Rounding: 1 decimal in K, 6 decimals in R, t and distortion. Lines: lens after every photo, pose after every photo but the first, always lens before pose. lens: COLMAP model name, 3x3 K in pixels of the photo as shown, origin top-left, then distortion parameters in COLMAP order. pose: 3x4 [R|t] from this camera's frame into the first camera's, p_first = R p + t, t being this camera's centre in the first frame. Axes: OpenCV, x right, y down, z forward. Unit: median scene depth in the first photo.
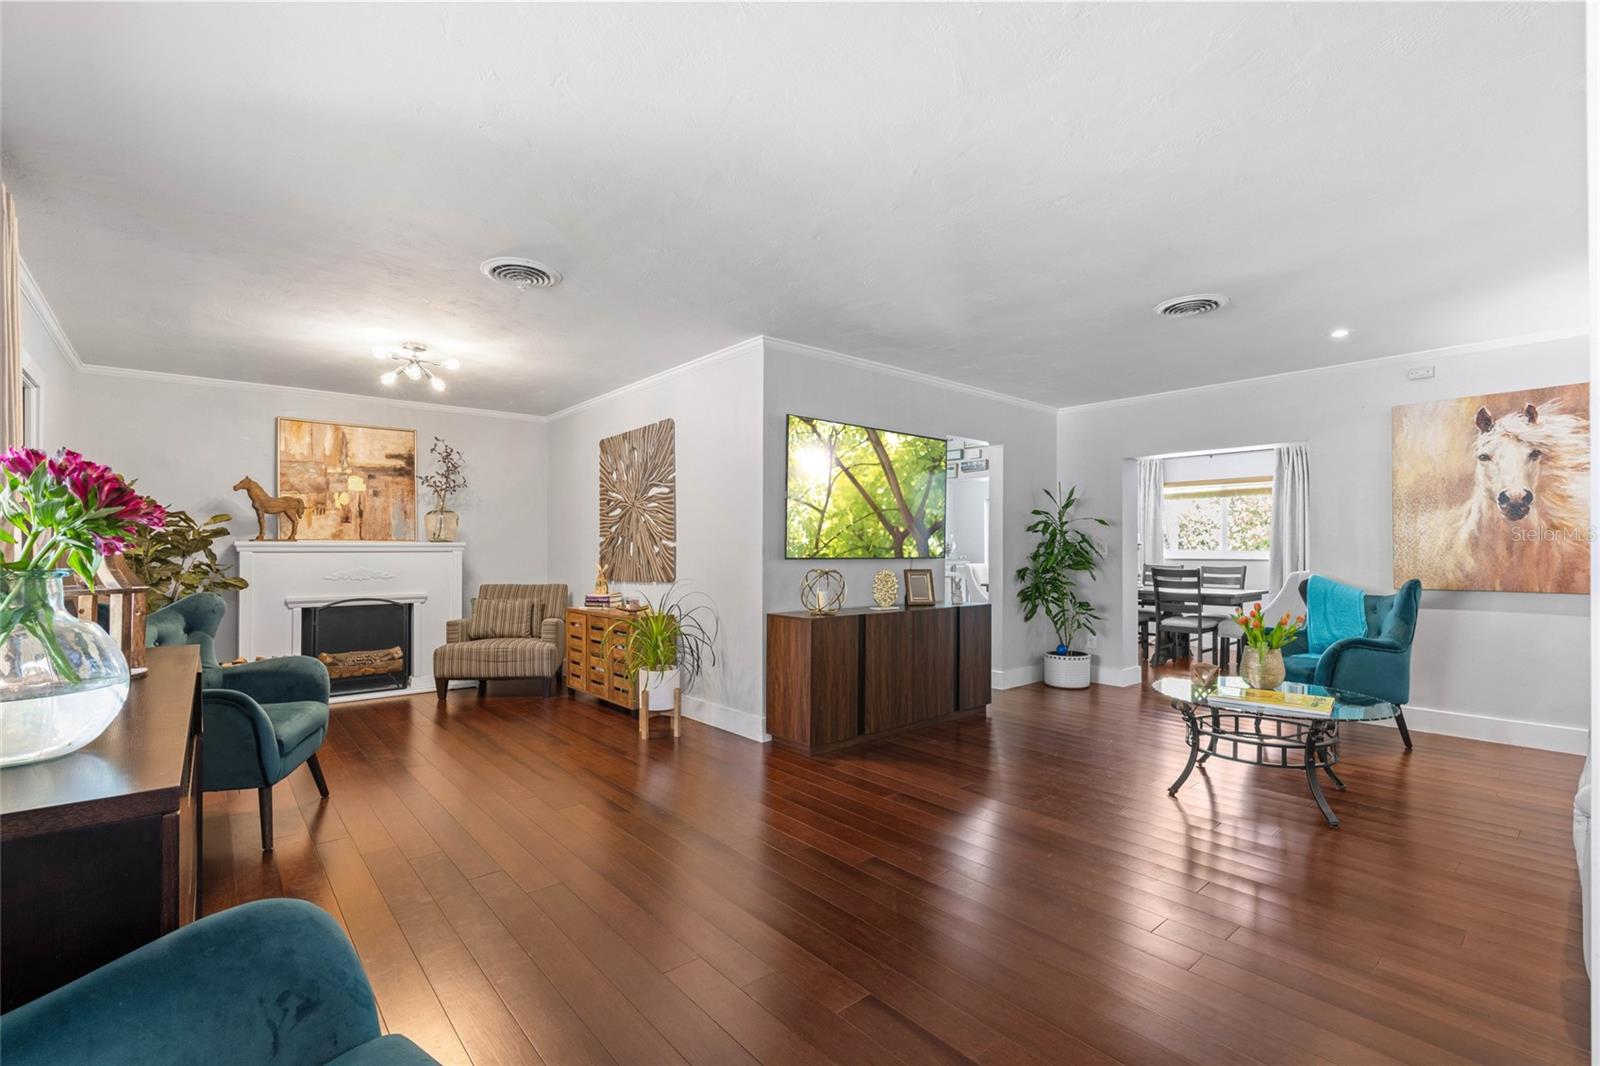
lens RADIAL K [[734.4, 0, 813.0], [0, 734.4, 542.4], [0, 0, 1]] dist [-0.008335, 0.003079]
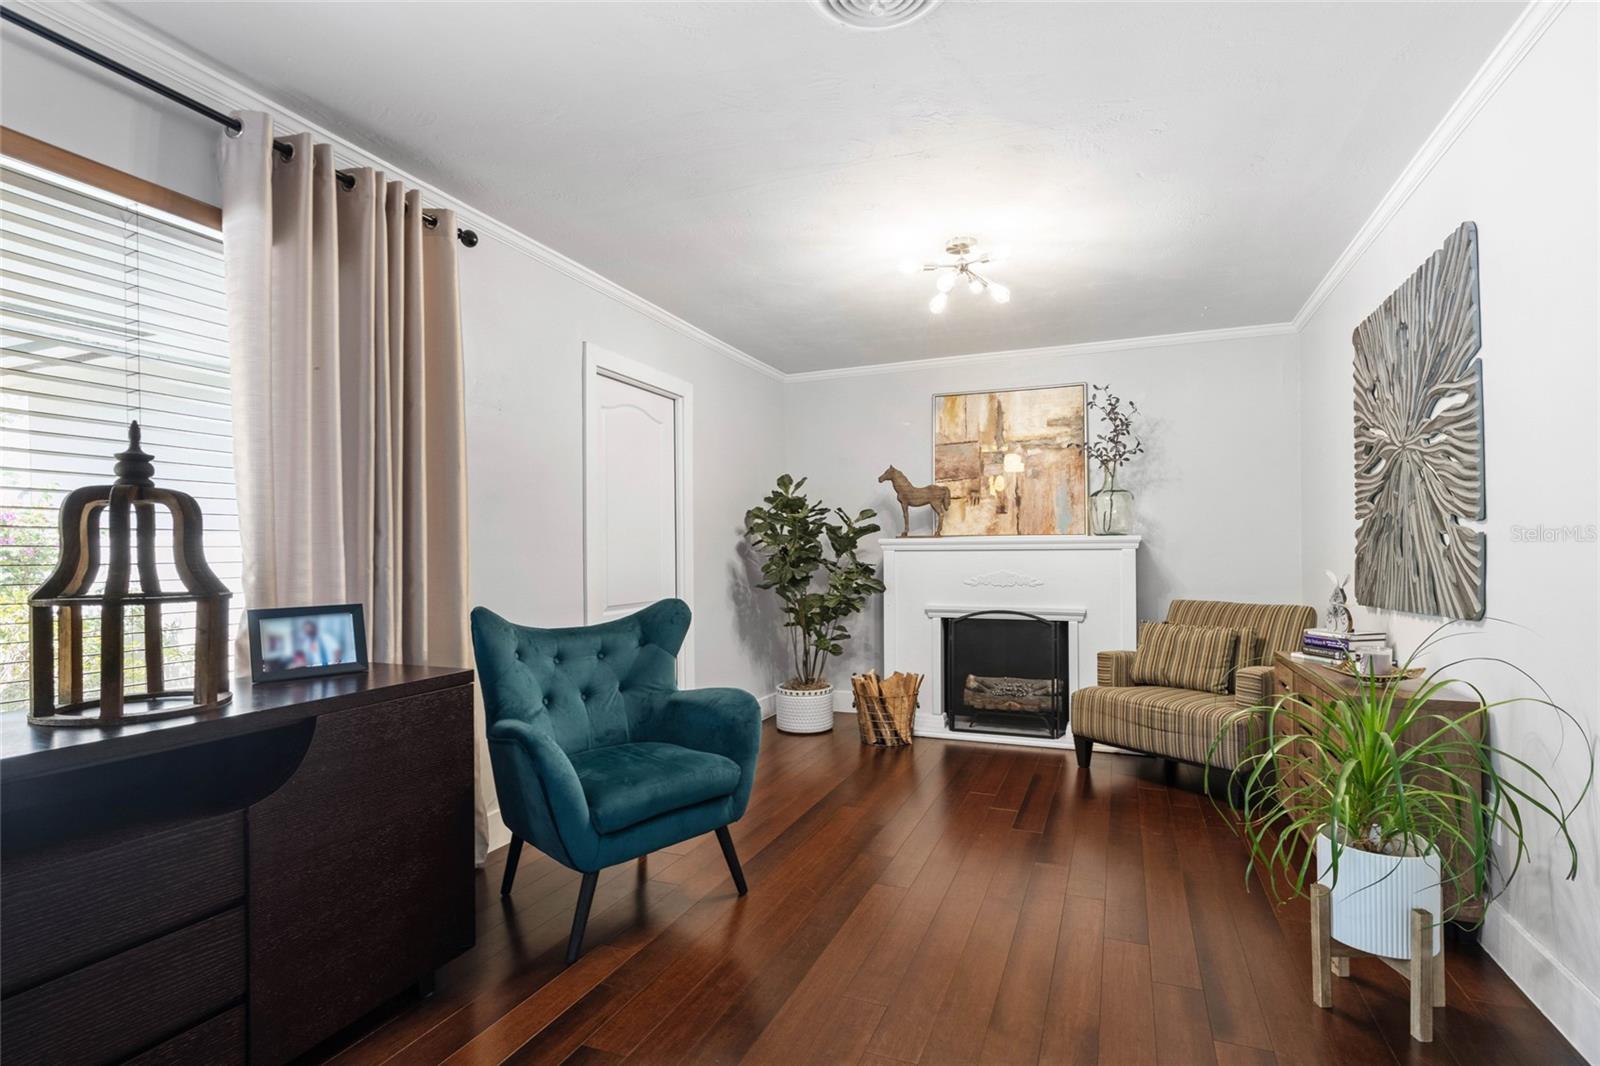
lens RADIAL K [[785.5, 0, 799.4], [0, 785.5, 543.7], [0, 0, 1]] dist [-0.007730, 0.005819]
pose [[0.447348, -0.011549, -0.894285, 0.026672], [0.014309, 0.999881, -0.005756, 0.007887], [0.894245, -0.010221, 0.447460, 0.440712]]
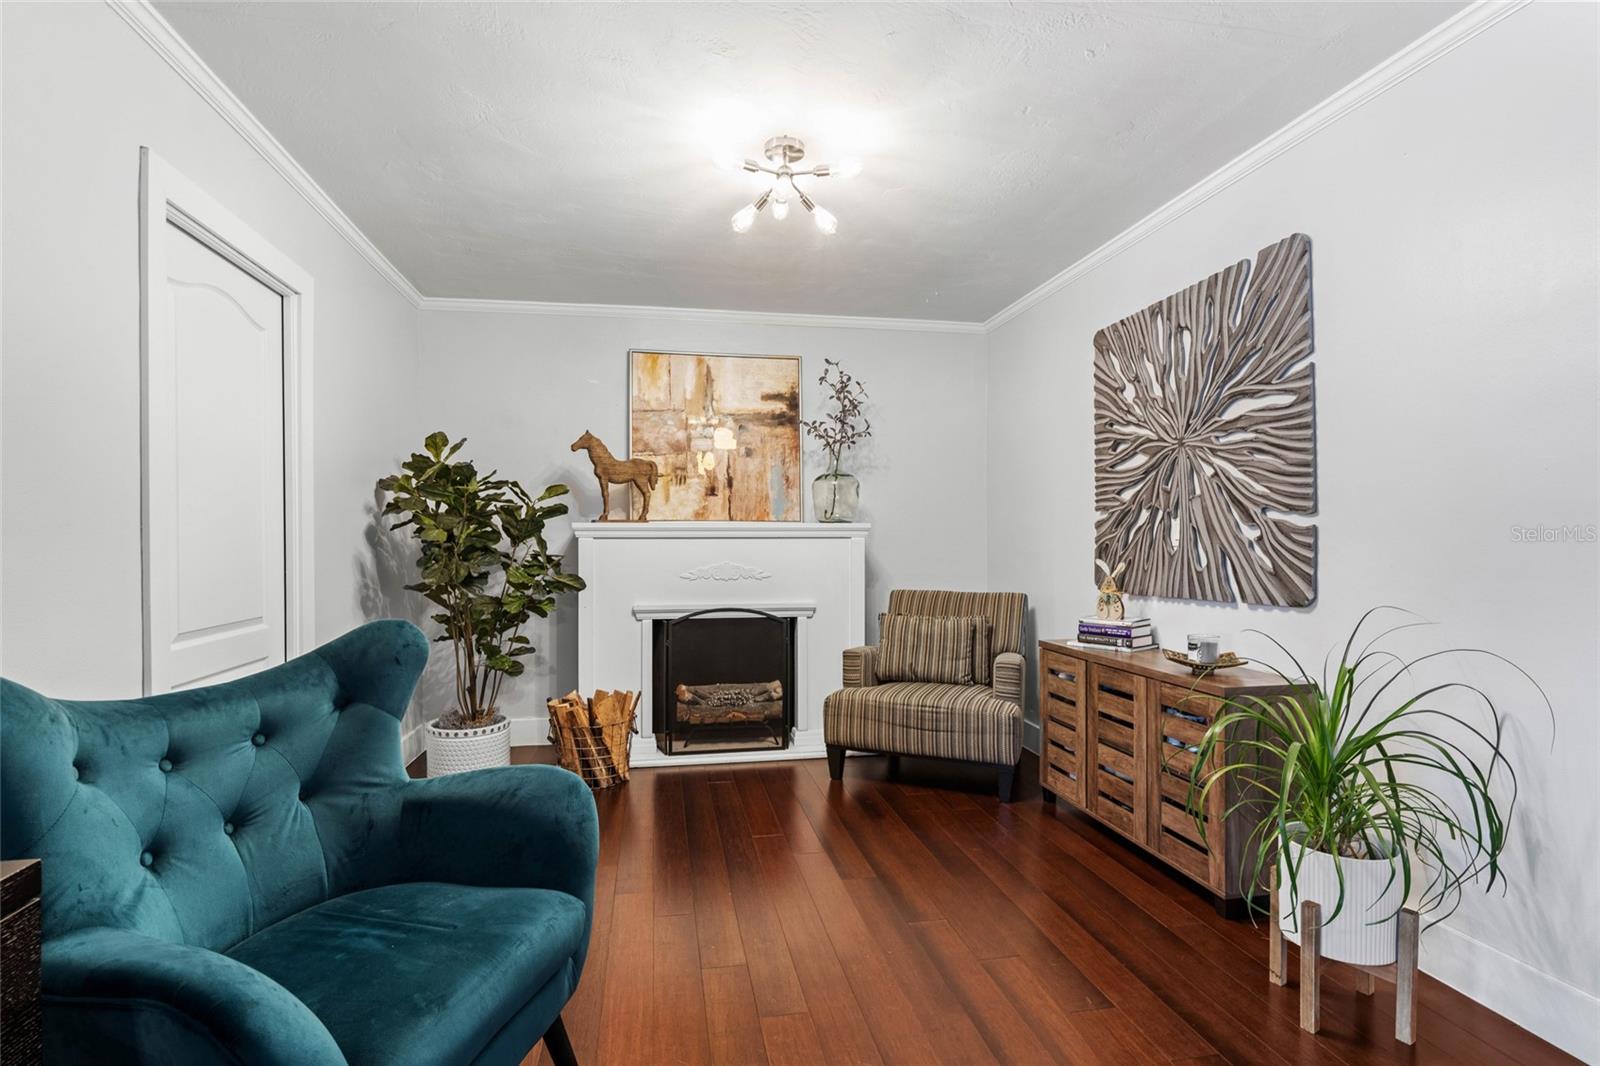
lens RADIAL K [[785.5, 0, 793.2], [0, 785.5, 538.0], [0, 0, 1]] dist [-0.007730, 0.005819]
pose [[0.862909, 0.000434, -0.505359, -0.205333], [0.004693, 0.999950, 0.008874, 0.006853], [0.505338, -0.010029, 0.862863, 0.416461]]
